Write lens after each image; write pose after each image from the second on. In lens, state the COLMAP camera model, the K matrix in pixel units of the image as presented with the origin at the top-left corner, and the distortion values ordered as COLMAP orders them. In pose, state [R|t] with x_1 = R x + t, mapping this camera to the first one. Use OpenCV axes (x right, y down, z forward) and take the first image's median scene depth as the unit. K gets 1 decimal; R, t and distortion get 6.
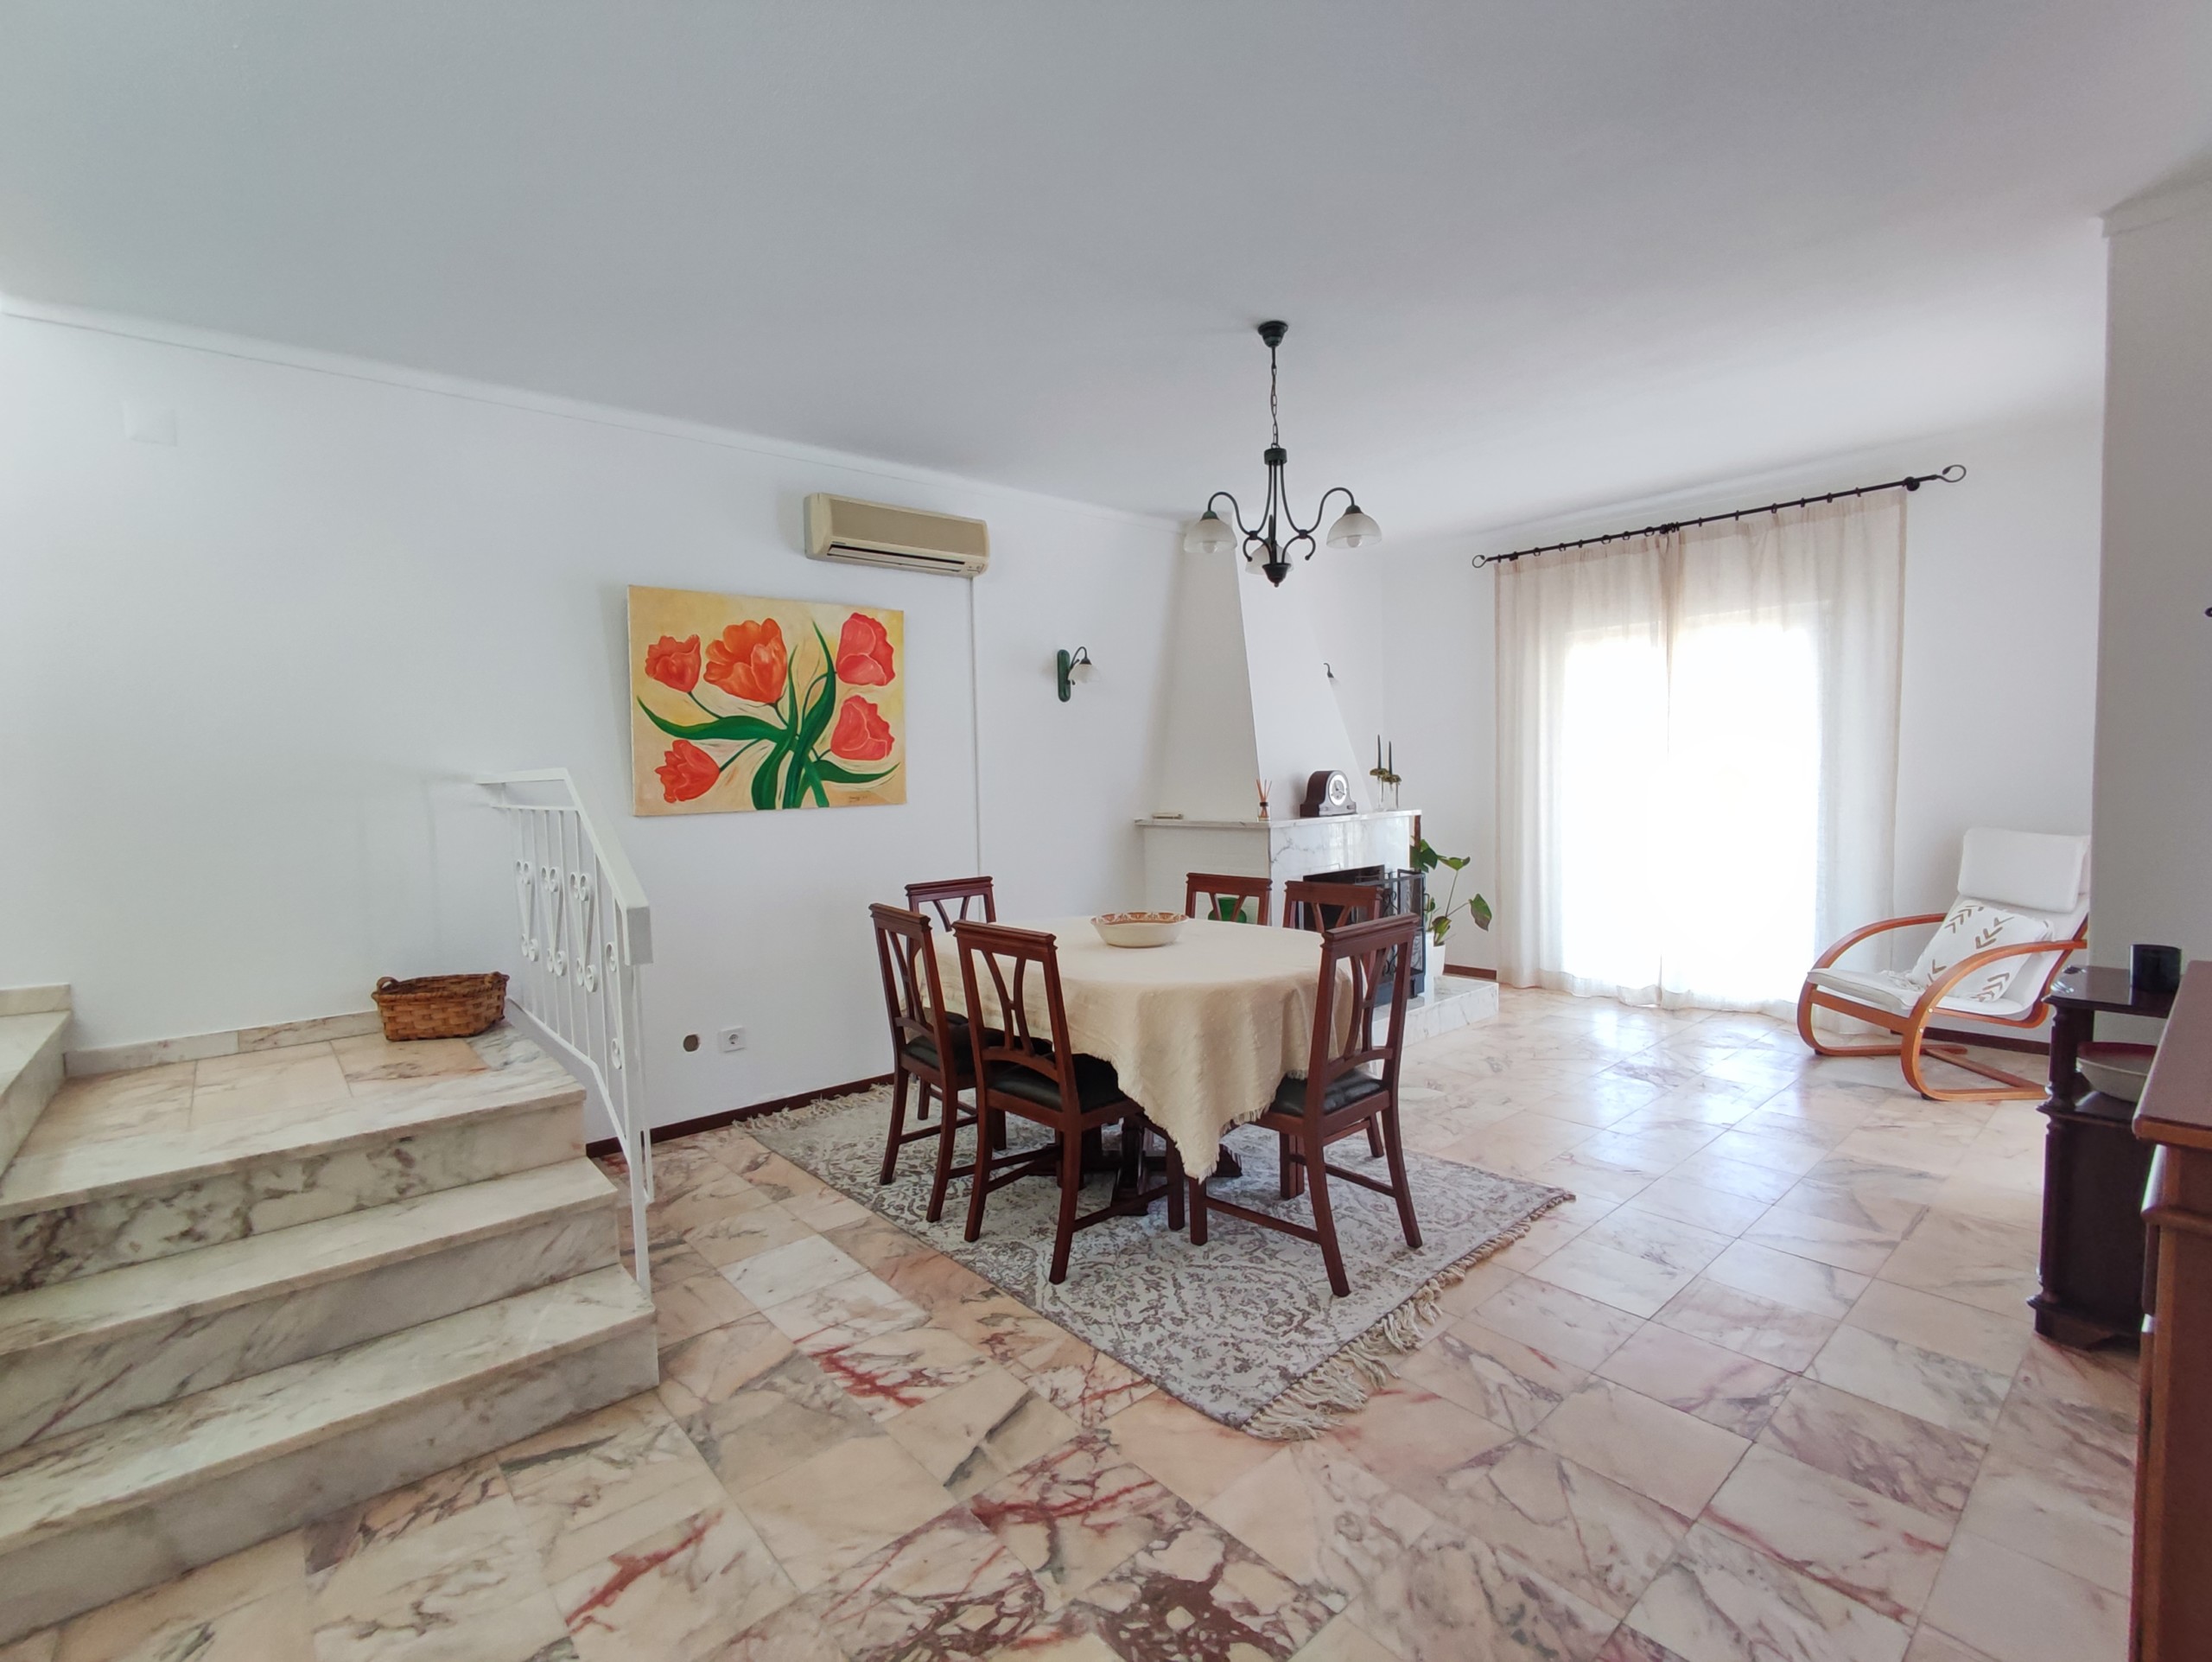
lens RADIAL K [[1007.9, 0, 1108.0], [0, 1007.9, 834.7], [0, 0, 1]] dist [-0.002759, -0.000994]
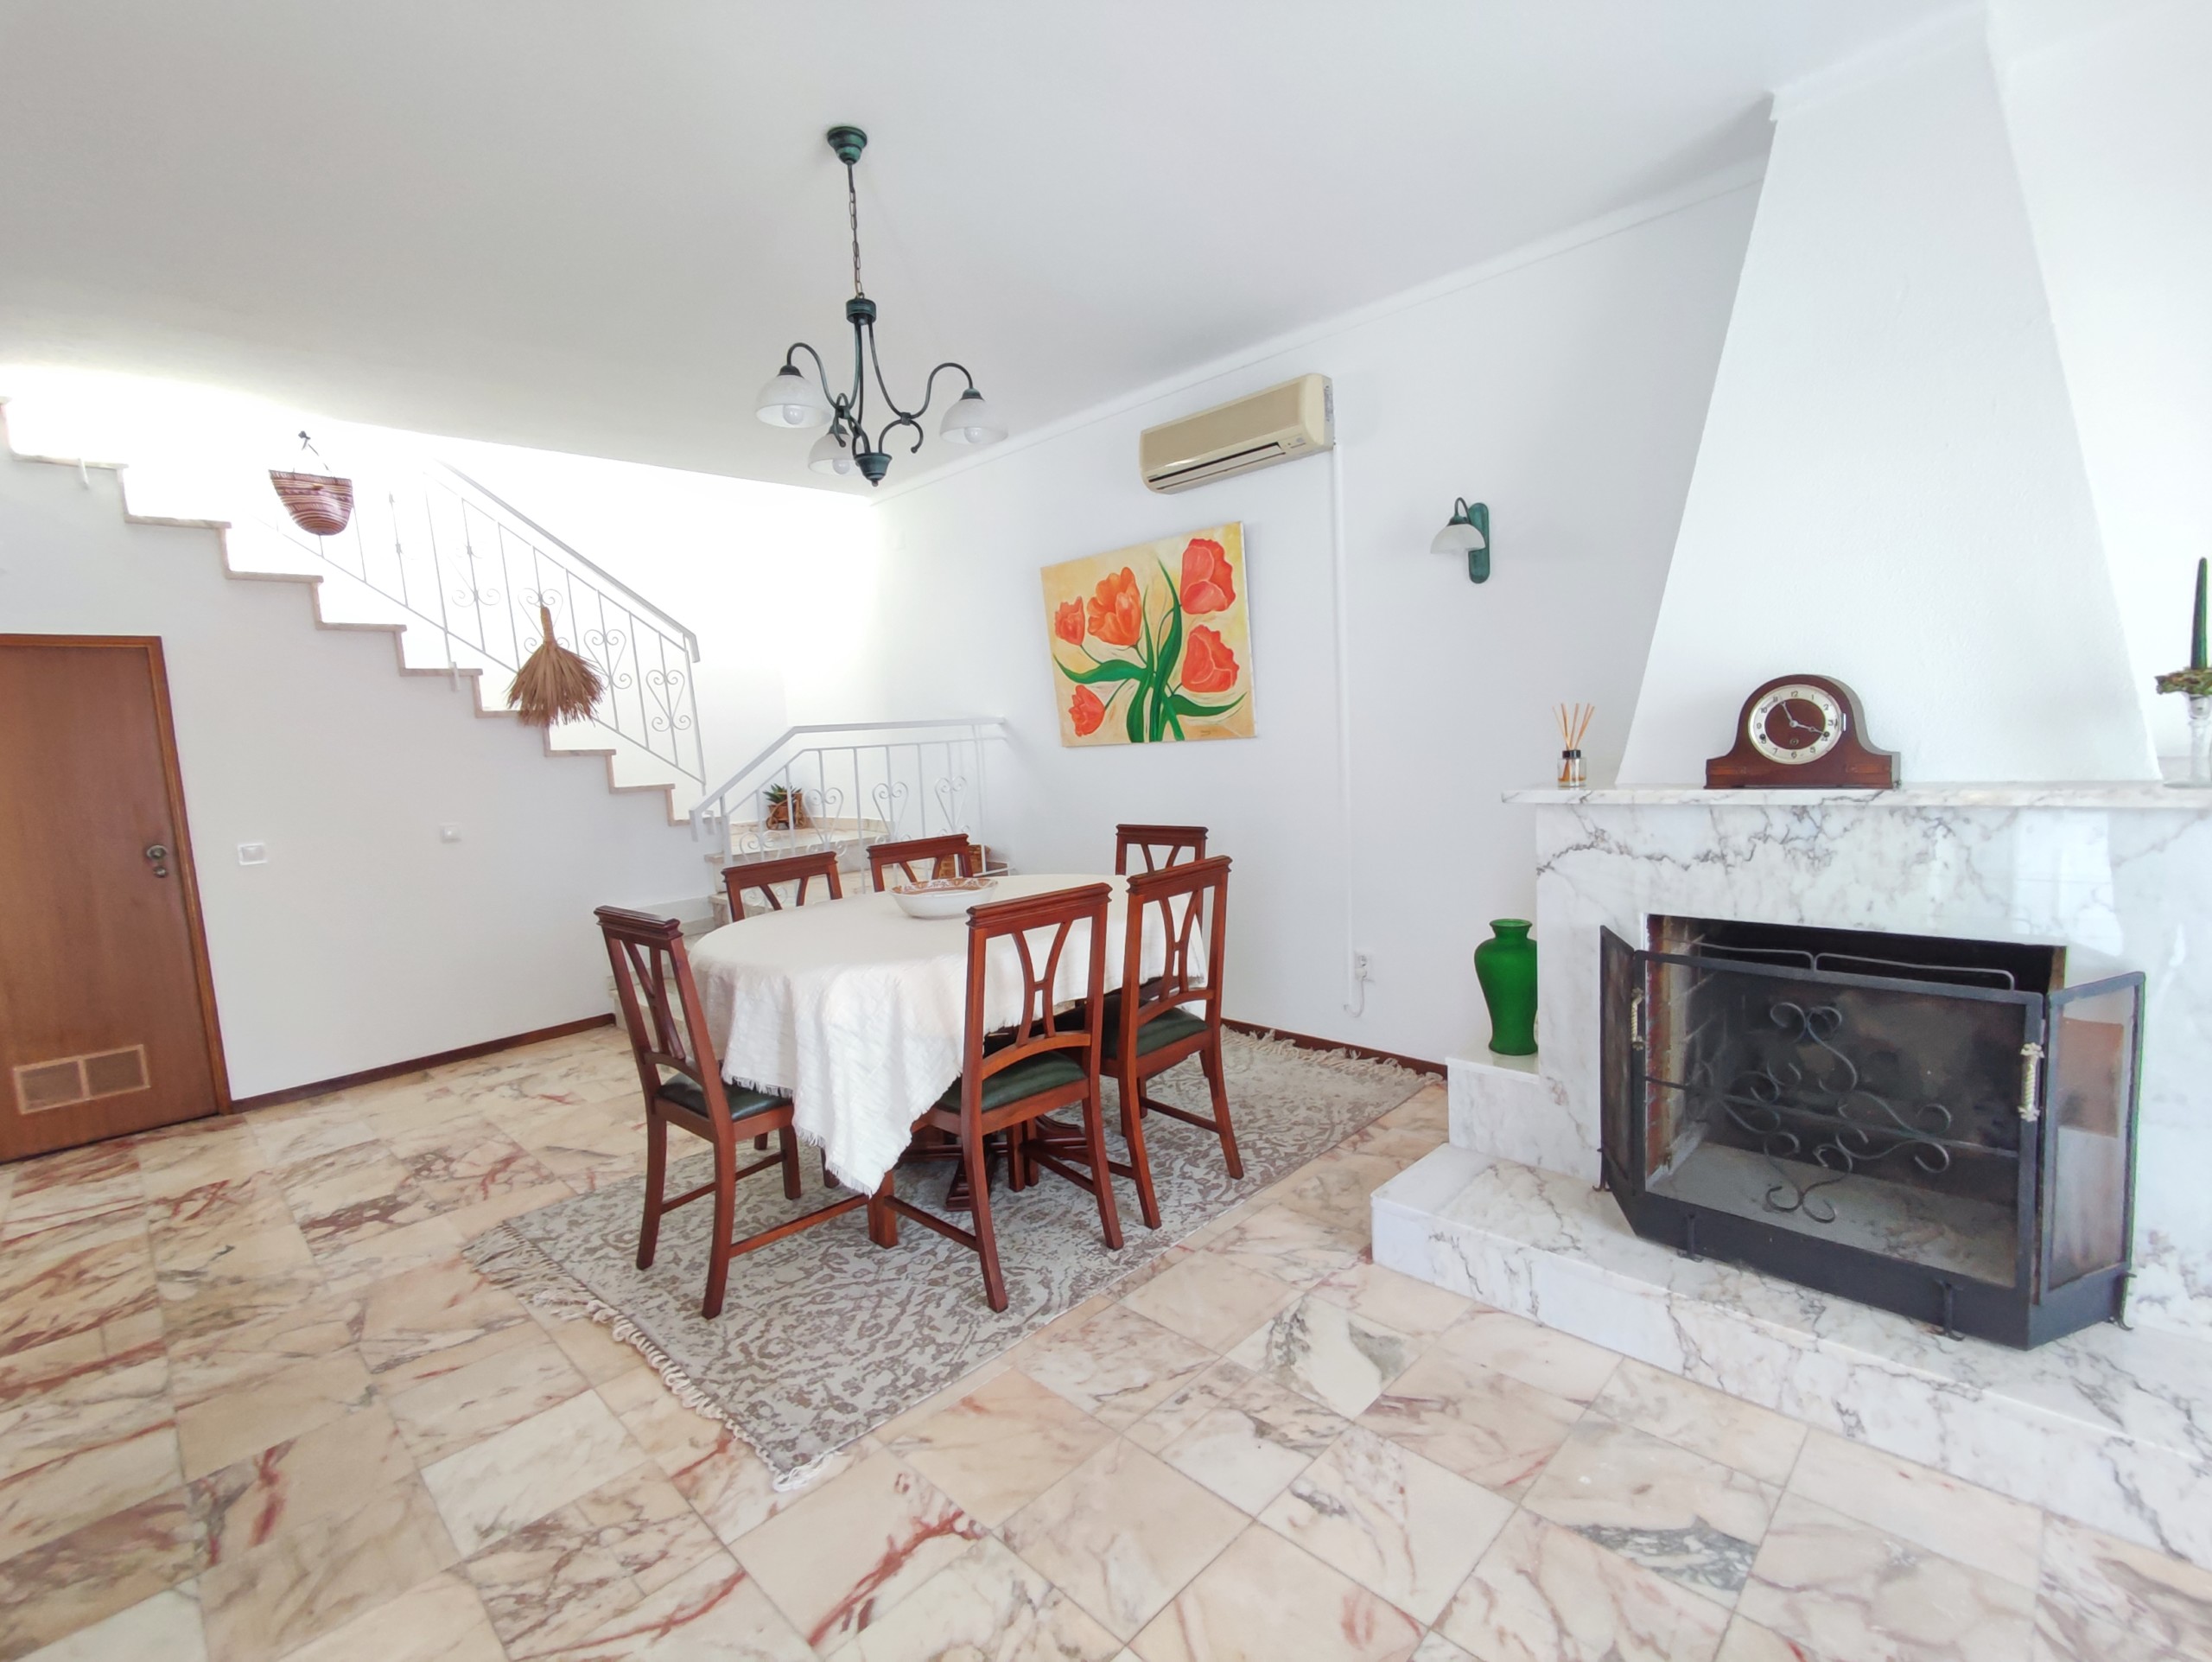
lens RADIAL K [[1007.9, 0, 1107.2], [0, 1007.9, 838.7], [0, 0, 1]] dist [-0.002759, -0.000994]
pose [[0.075885, 0.131373, -0.988424, 0.766755], [-0.001301, 0.991295, 0.131655, -0.065869], [0.997116, -0.008704, 0.075395, 0.881888]]
